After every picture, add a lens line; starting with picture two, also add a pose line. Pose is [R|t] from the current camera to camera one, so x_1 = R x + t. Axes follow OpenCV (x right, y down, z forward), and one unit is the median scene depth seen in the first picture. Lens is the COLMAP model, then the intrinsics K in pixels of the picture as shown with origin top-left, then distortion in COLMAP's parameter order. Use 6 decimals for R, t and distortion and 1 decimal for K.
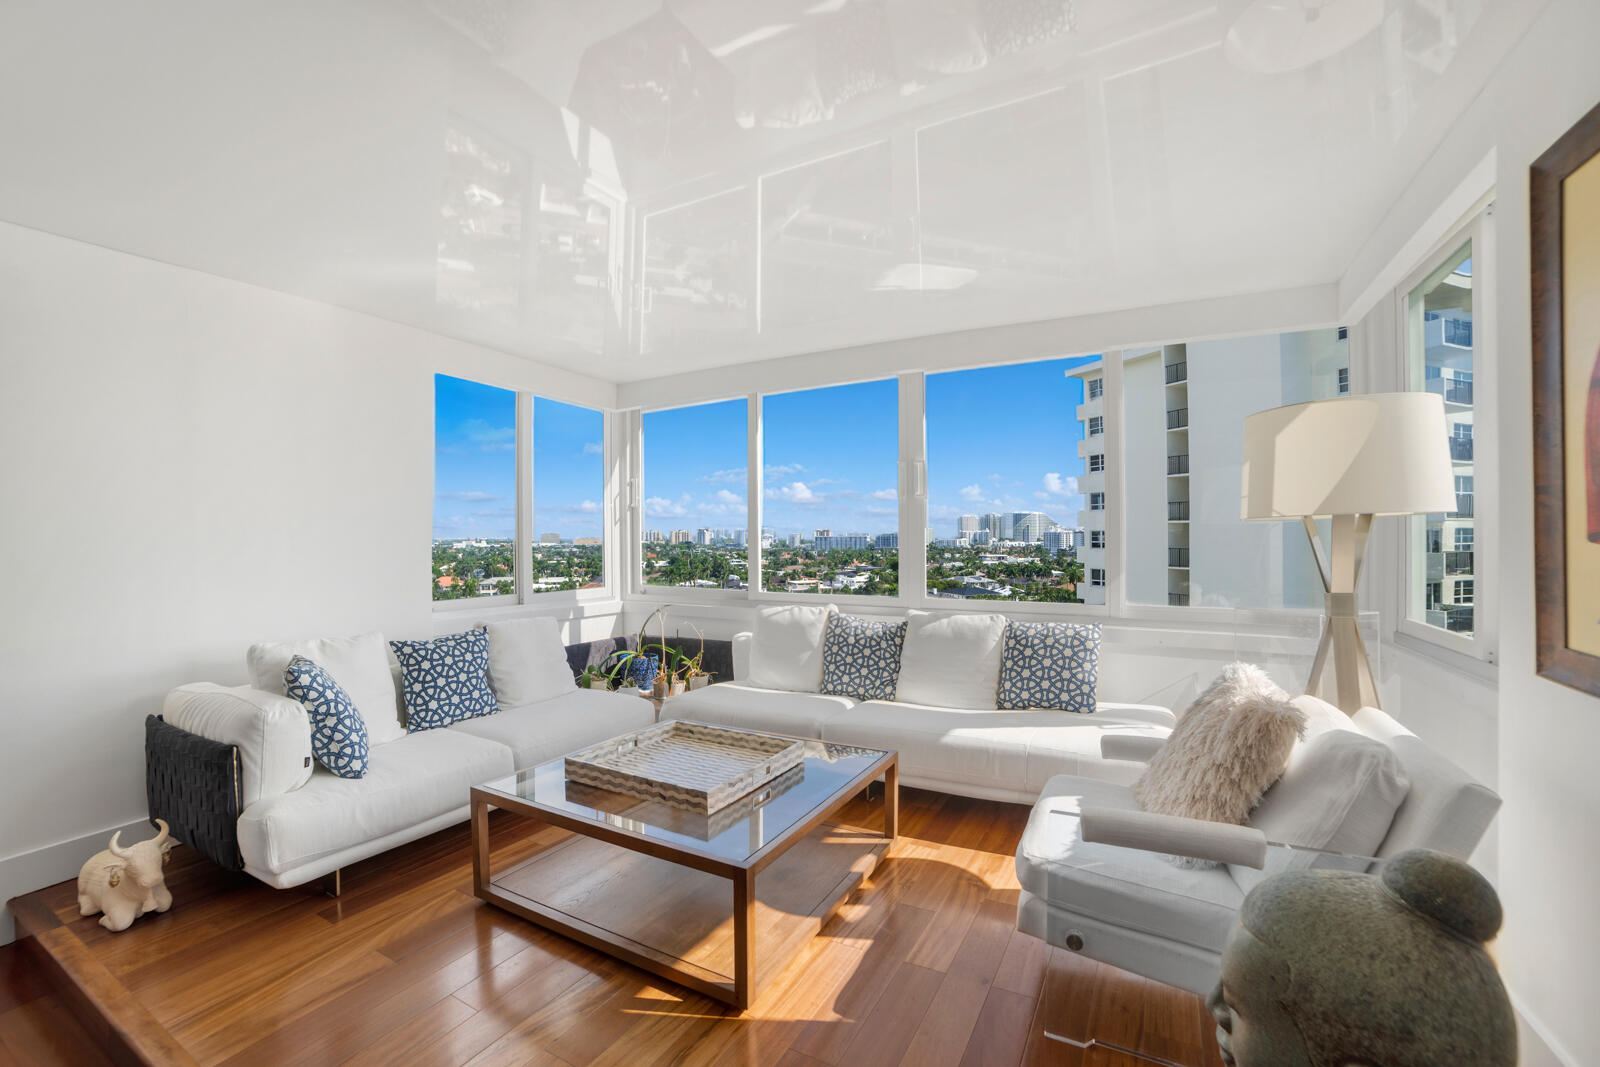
lens RADIAL K [[661.5, 0, 800.0], [0, 661.5, 533.5], [0, 0, 1]] dist [-0.038671, -0.000098]
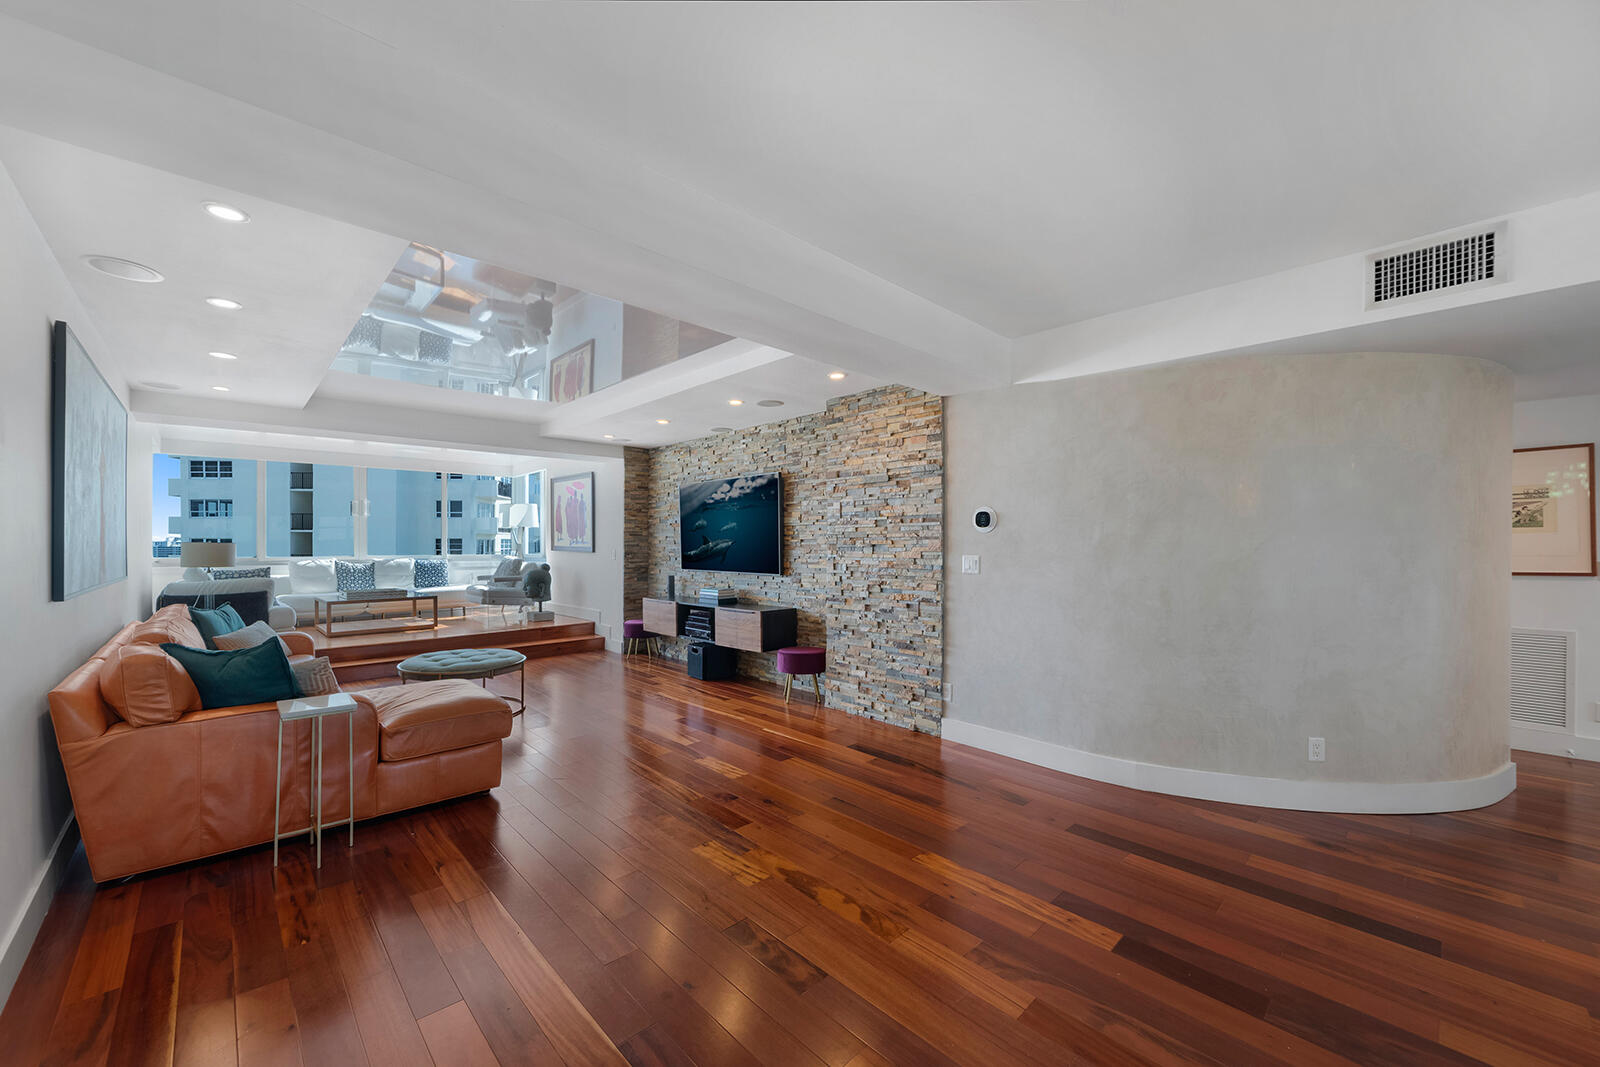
lens RADIAL K [[621.9, 0, 787.4], [0, 621.9, 542.7], [0, 0, 1]] dist [-0.001848, -0.000357]
pose [[0.314869, 0.007407, 0.949106, -0.266385], [-0.003067, 0.999972, -0.006787, 0.010679], [-0.949130, -0.000773, 0.314883, -0.213499]]
